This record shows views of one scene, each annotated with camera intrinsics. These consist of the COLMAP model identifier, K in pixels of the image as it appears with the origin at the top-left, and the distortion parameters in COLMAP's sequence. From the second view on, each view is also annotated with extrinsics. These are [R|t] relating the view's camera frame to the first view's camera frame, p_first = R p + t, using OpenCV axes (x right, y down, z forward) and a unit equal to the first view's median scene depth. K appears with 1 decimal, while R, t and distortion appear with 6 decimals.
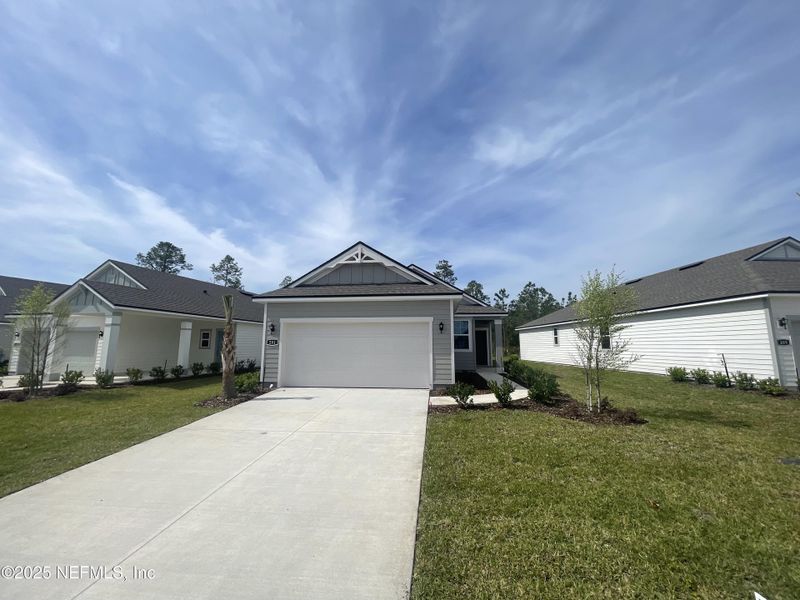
lens RADIAL K [[315.9, 0, 399.1], [0, 315.9, 300.9], [0, 0, 1]] dist [0.008400, 0.000201]
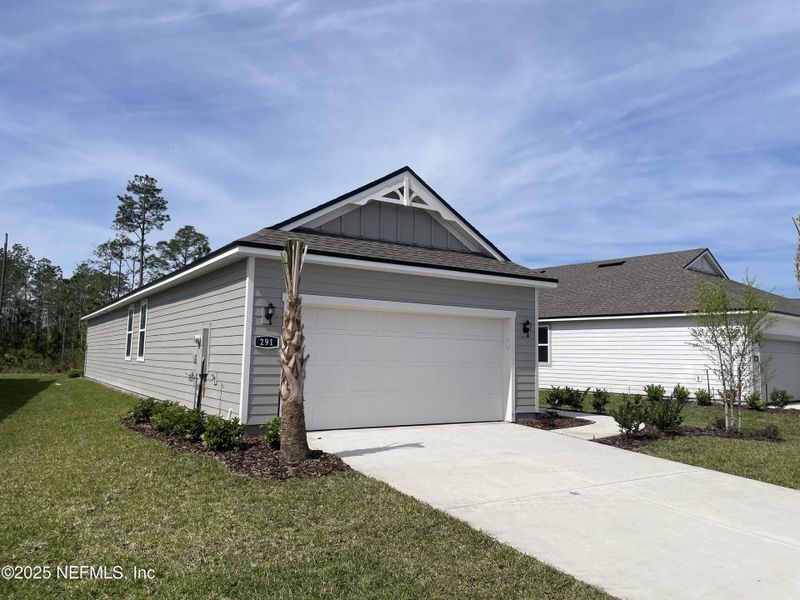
lens RADIAL K [[621.6, 0, 404.9], [0, 621.6, 298.5], [0, 0, 1]] dist [0.093981, -0.132971]
pose [[0.773462, 0.075524, 0.629327, -0.615257], [-0.104281, 0.994509, 0.008816, 0.025951], [-0.625205, -0.072445, 0.777091, 0.101808]]
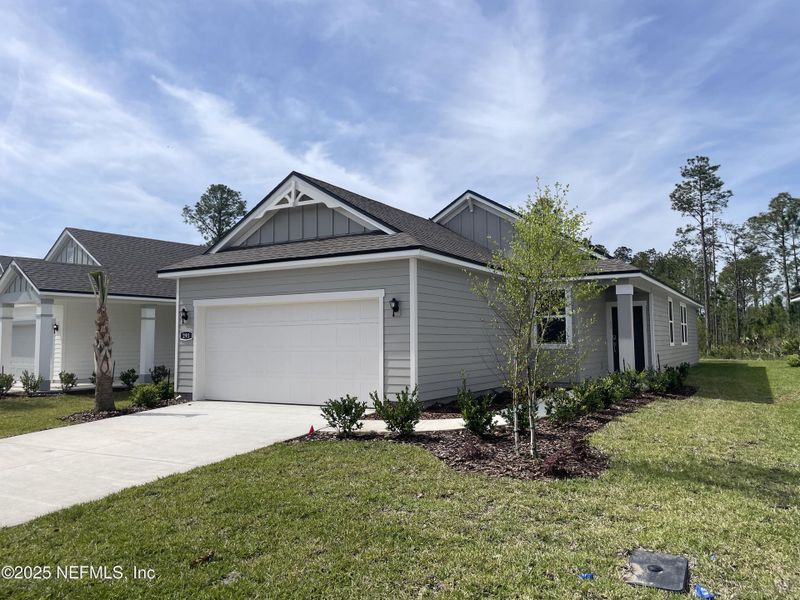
lens RADIAL K [[613.6, 0, 398.6], [0, 613.6, 327.3], [0, 0, 1]] dist [0.053596, -0.006347]
pose [[0.921047, -0.018050, -0.389033, 0.401721], [0.061840, 0.993030, 0.100335, 0.004510], [0.384511, -0.116471, 0.915743, -0.037849]]
